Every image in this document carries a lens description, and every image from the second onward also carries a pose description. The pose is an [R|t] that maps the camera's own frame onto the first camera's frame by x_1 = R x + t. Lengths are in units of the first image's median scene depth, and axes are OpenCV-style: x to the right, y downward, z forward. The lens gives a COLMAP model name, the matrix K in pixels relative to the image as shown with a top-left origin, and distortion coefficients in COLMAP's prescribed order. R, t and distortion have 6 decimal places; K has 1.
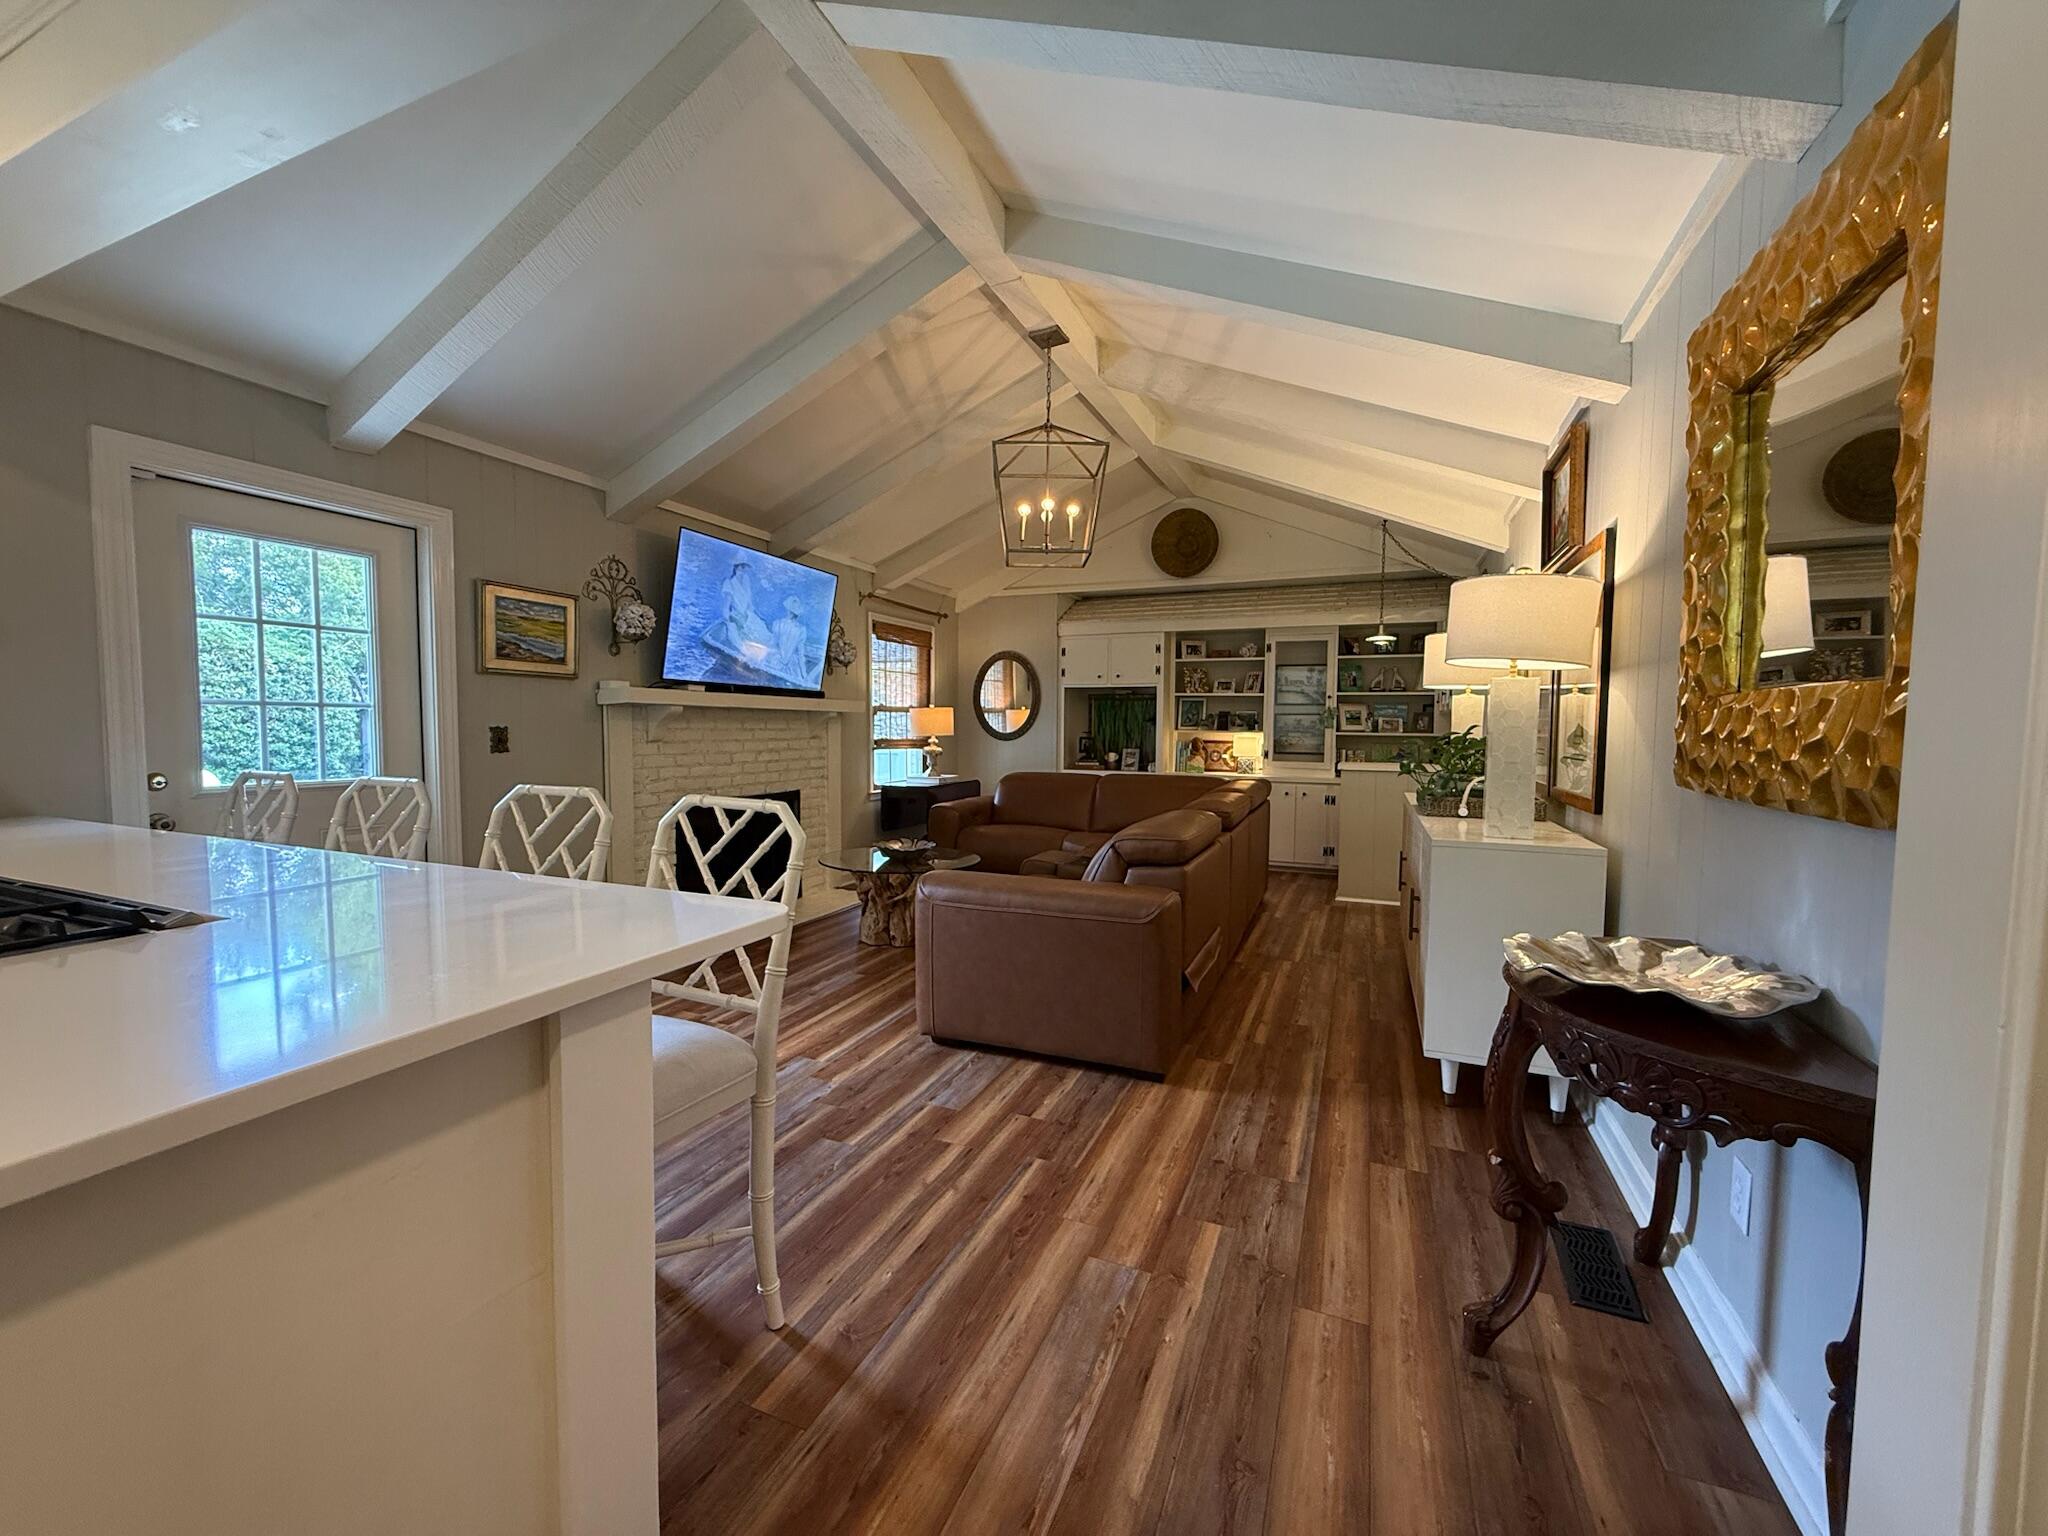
lens RADIAL K [[813.5, 0, 1020.9], [0, 813.5, 769.6], [0, 0, 1]] dist [0.001253, 0.000230]
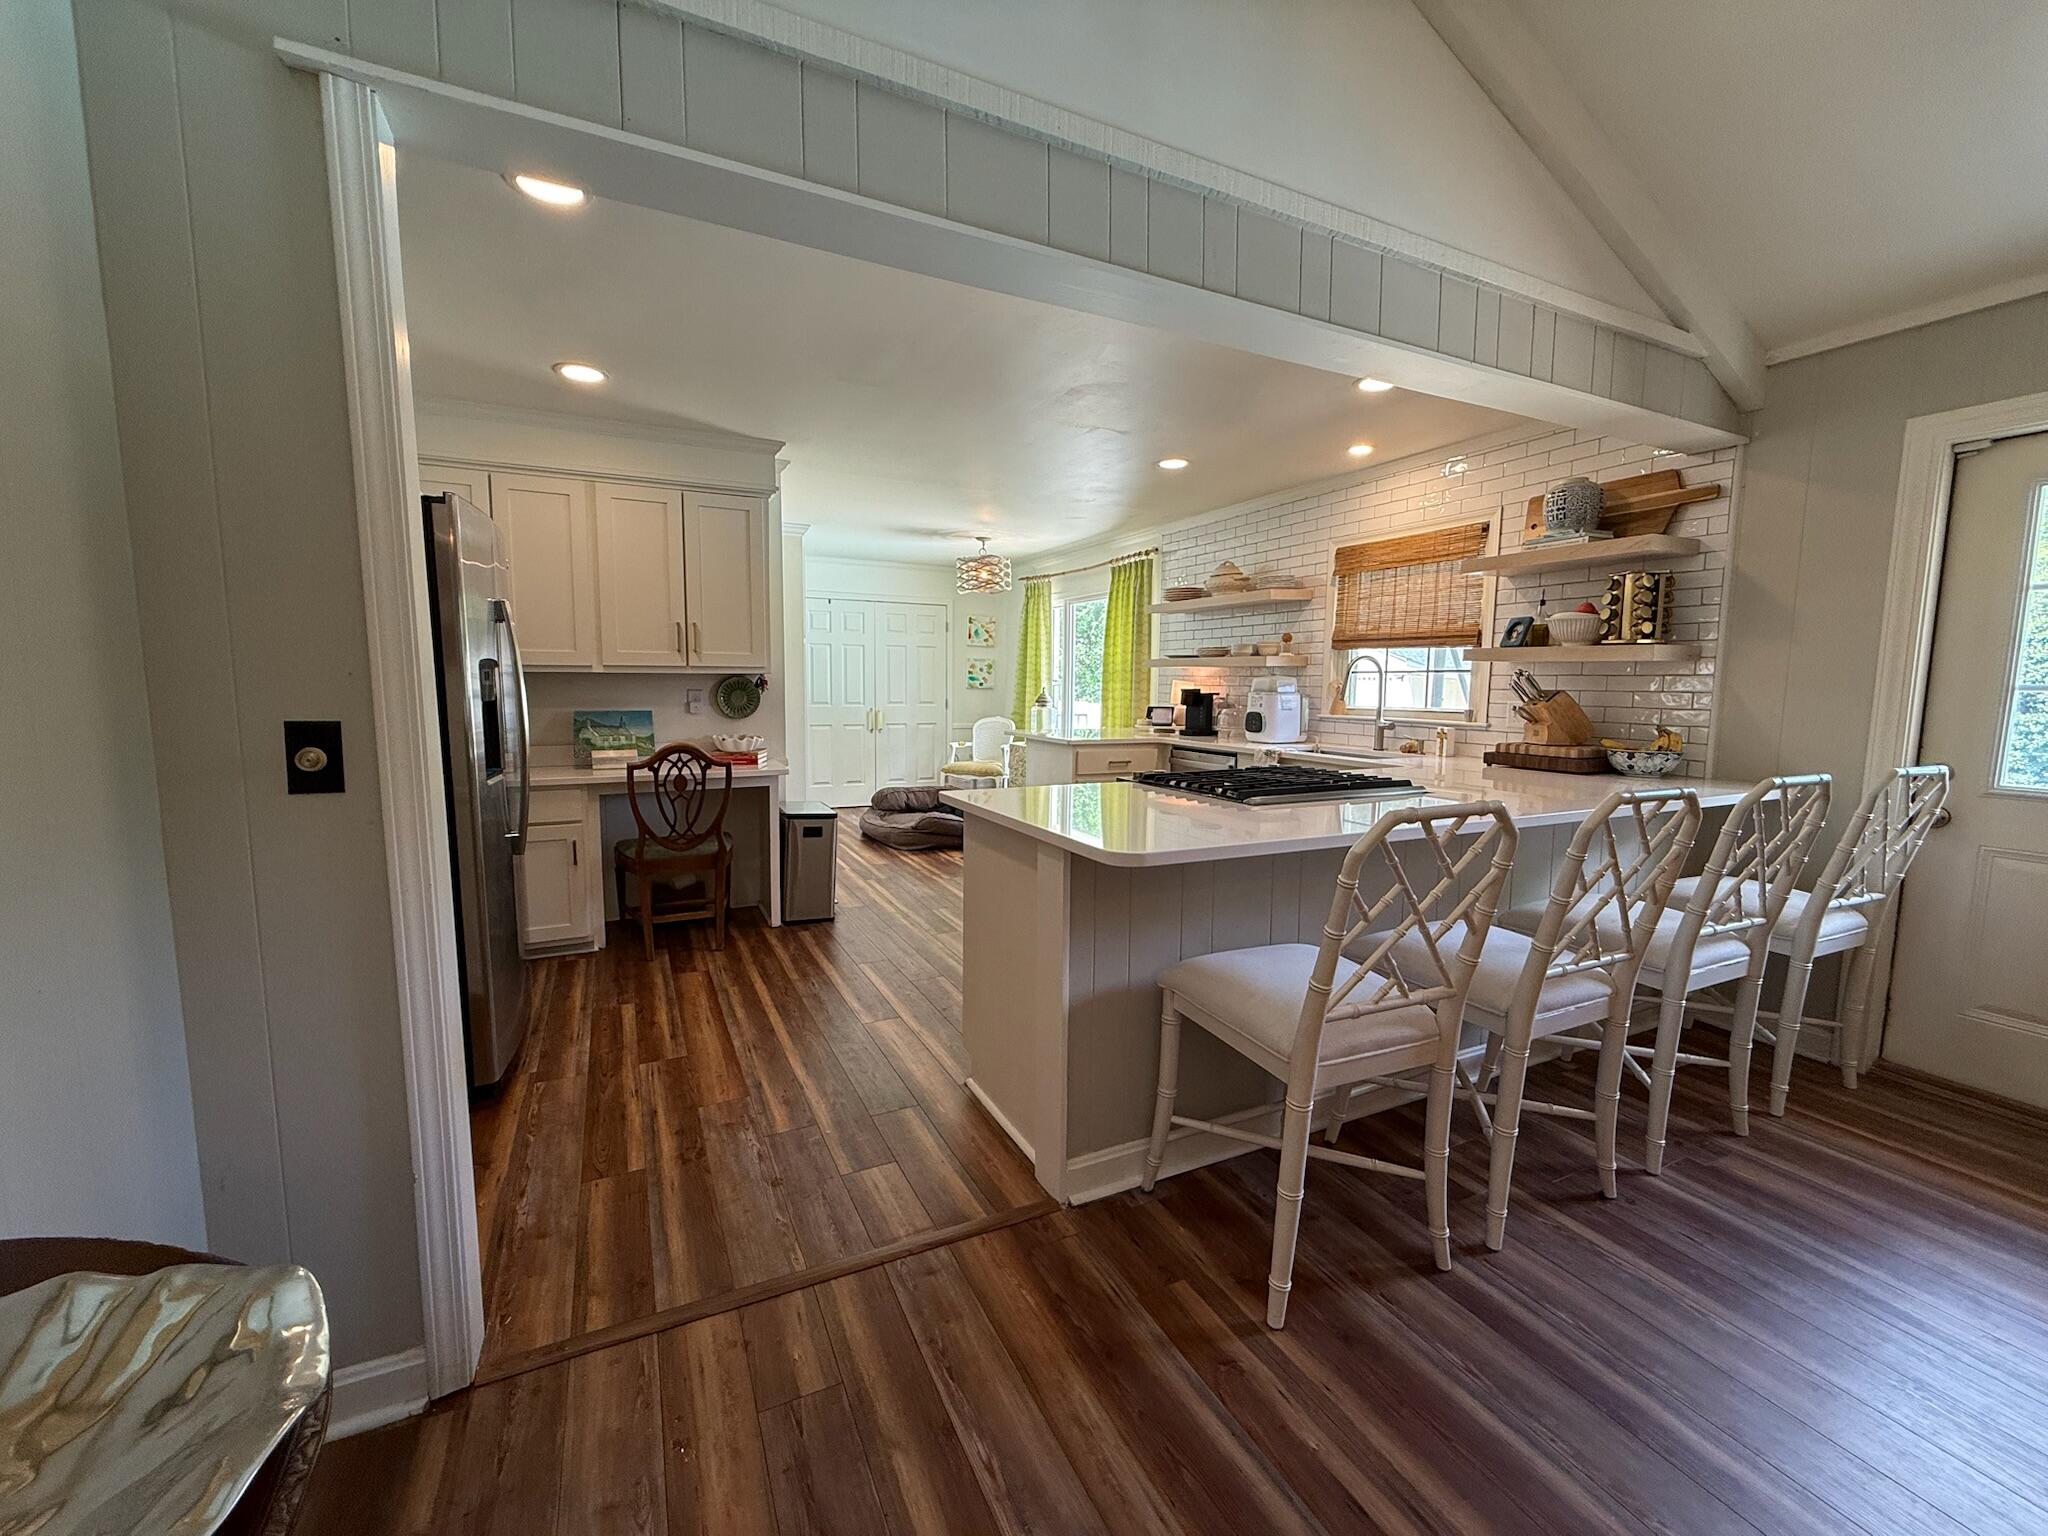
lens RADIAL K [[813.5, 0, 1019.4], [0, 813.5, 766.2], [0, 0, 1]] dist [0.001253, 0.000230]
pose [[-0.655113, 0.063945, -0.752820, 0.220943], [-0.057158, 0.989362, 0.133777, -0.035447], [0.753366, 0.130669, -0.644489, 0.485666]]
